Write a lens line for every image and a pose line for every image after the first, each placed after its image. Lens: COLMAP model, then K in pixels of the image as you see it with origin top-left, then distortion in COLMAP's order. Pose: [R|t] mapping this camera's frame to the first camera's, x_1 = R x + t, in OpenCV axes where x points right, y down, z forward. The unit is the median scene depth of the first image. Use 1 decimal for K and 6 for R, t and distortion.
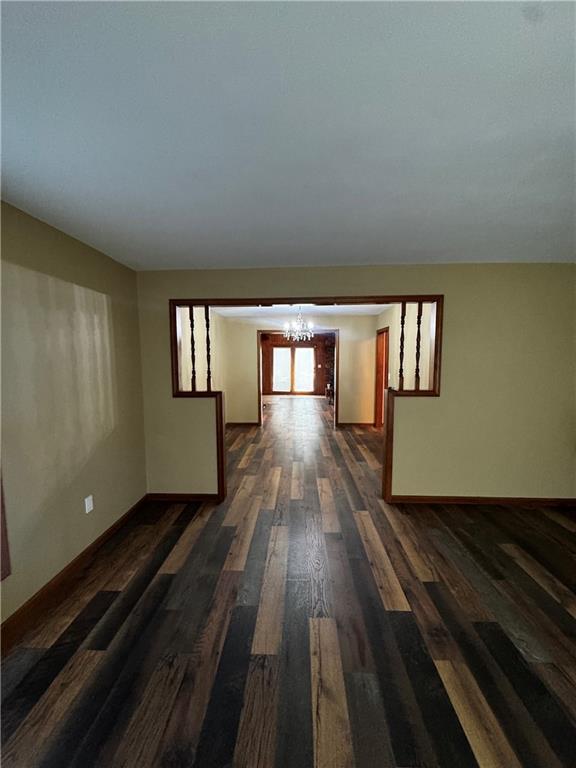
lens RADIAL K [[302.9, 0, 288.3], [0, 302.9, 384.6], [0, 0, 1]] dist [-0.002543, 0.000444]
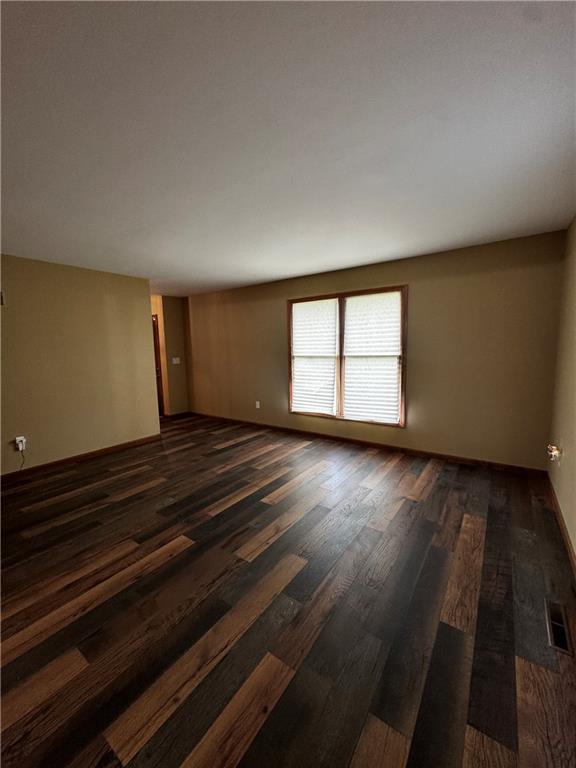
lens RADIAL K [[302.9, 0, 288.6], [0, 302.9, 383.3], [0, 0, 1]] dist [-0.002543, 0.000444]
pose [[-0.839286, -0.042710, 0.542010, -0.370727], [0.073883, 0.978703, 0.191527, -0.040258], [-0.538647, 0.200791, -0.818256, 1.012877]]
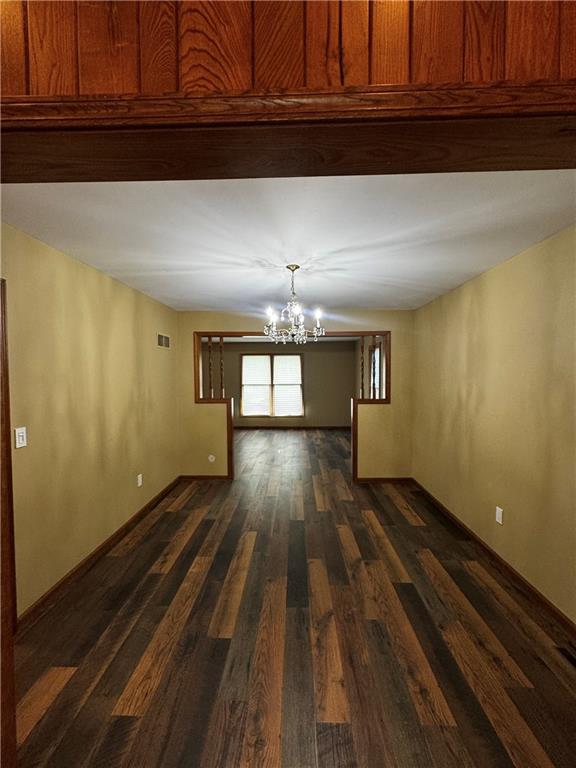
lens RADIAL K [[302.9, 0, 288.8], [0, 302.9, 383.3], [0, 0, 1]] dist [-0.002543, 0.000444]
pose [[-0.999881, 0.006933, -0.013767, 0.088874], [0.005189, 0.992410, 0.122865, -0.232923], [0.014514, 0.122779, -0.992328, 2.504161]]
